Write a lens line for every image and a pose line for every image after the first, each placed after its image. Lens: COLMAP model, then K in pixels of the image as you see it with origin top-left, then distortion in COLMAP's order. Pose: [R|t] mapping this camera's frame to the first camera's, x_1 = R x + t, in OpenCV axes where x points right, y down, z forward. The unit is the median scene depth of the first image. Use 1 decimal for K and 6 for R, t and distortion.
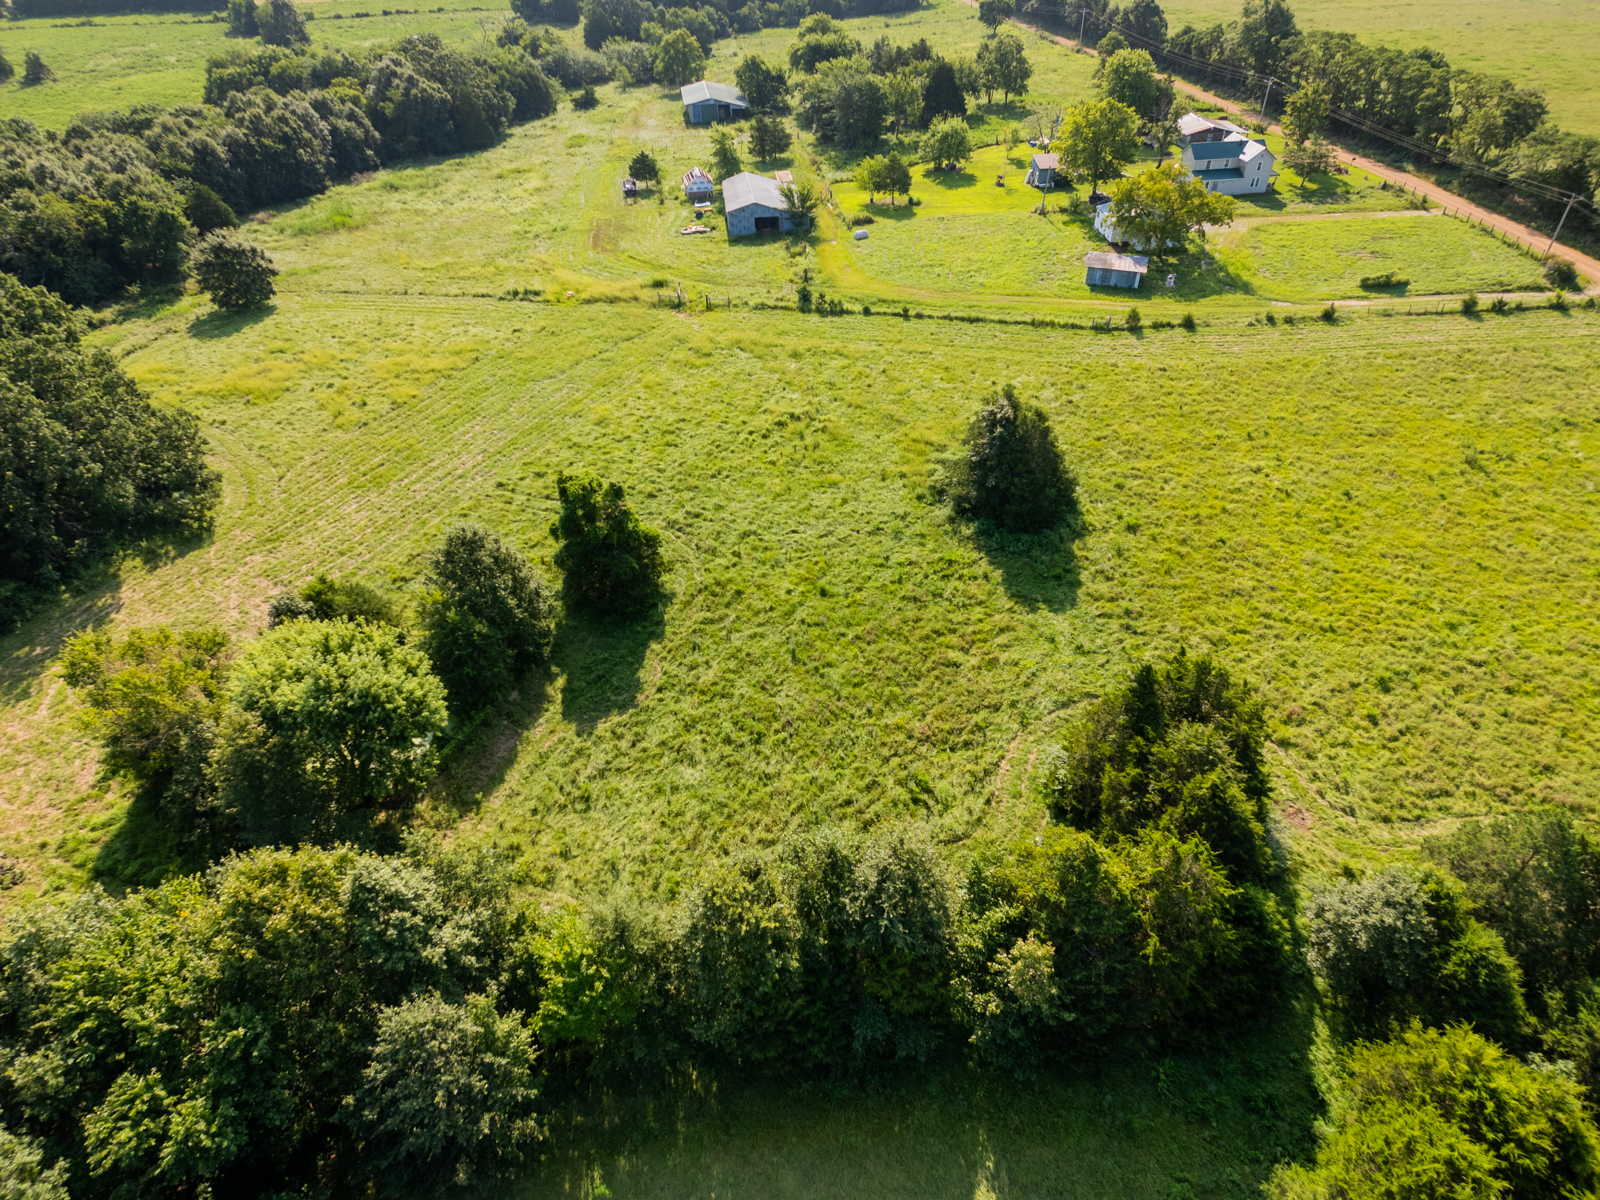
lens RADIAL K [[917.8, 0, 809.3], [0, 917.8, 598.4], [0, 0, 1]] dist [0.022522, -0.023235]
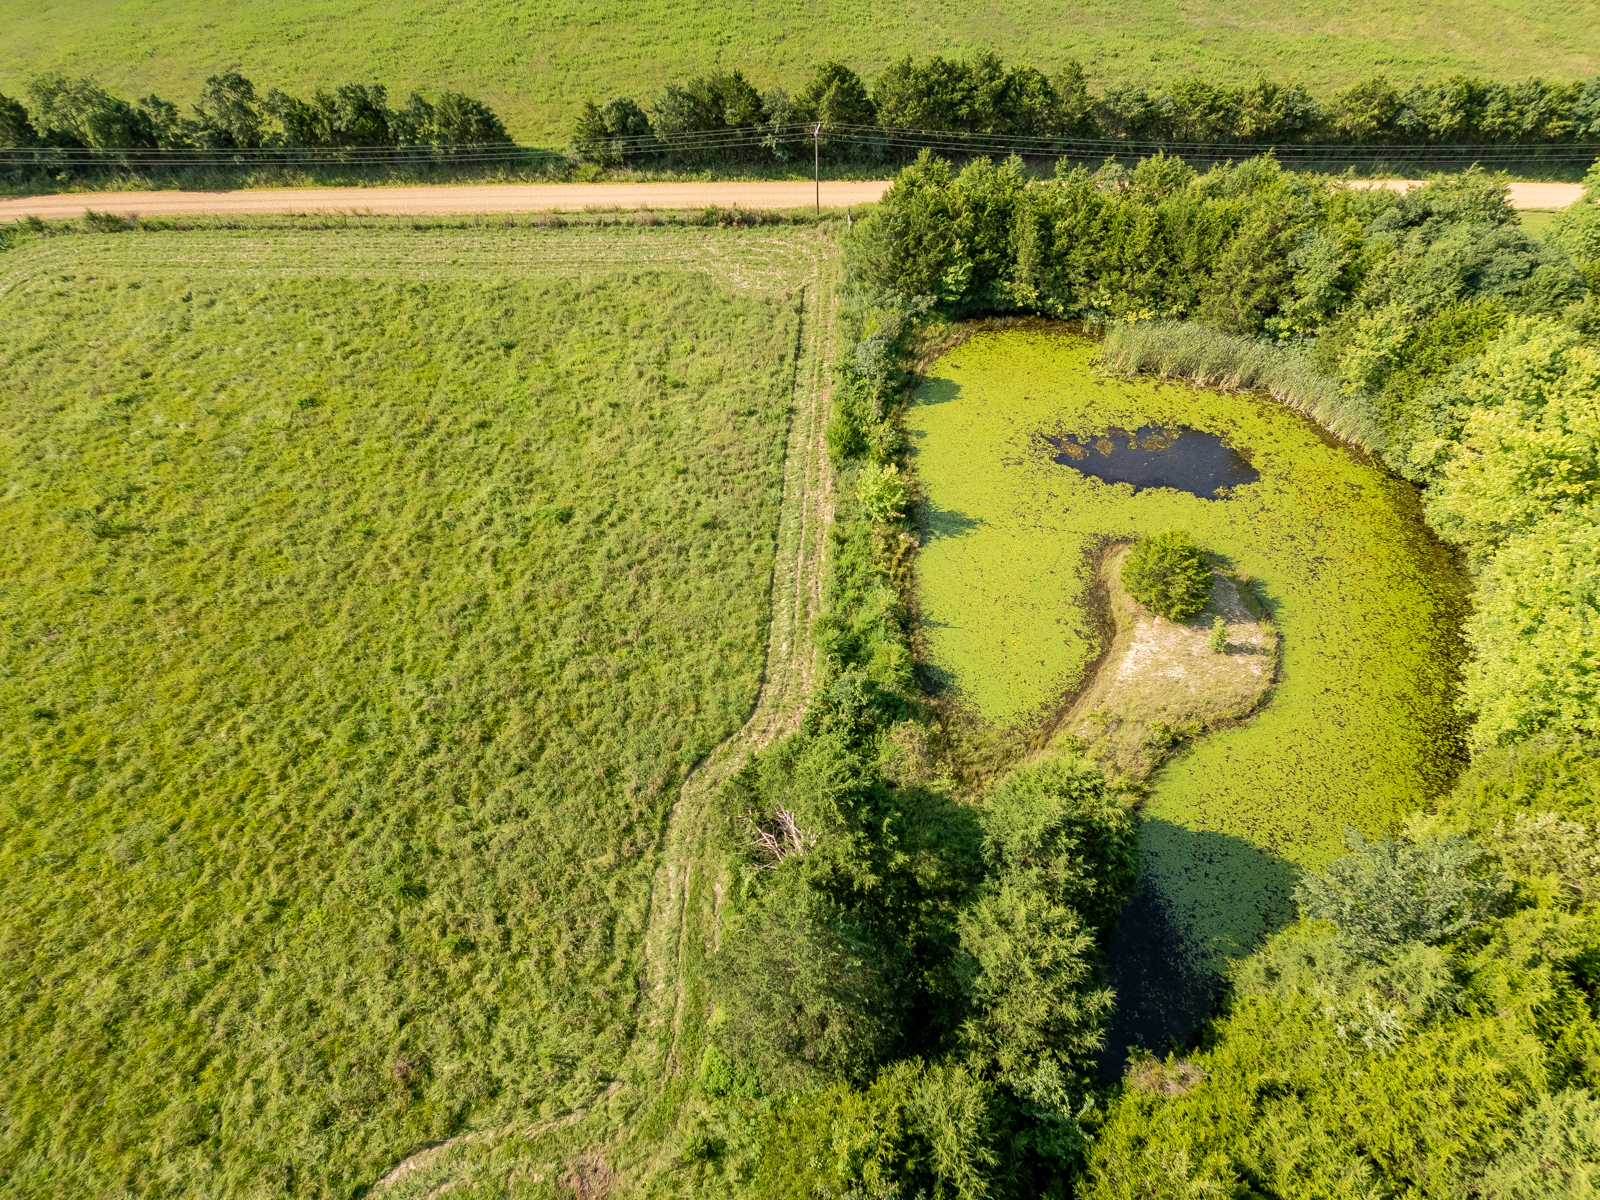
lens RADIAL K [[917.8, 0, 785.2], [0, 917.8, 600.7], [0, 0, 1]] dist [0.022522, -0.023235]
pose [[0.100959, -0.722061, 0.684423, 0.330092], [0.651689, 0.567801, 0.502895, -0.164579], [-0.751737, 0.395259, 0.527884, 0.355895]]
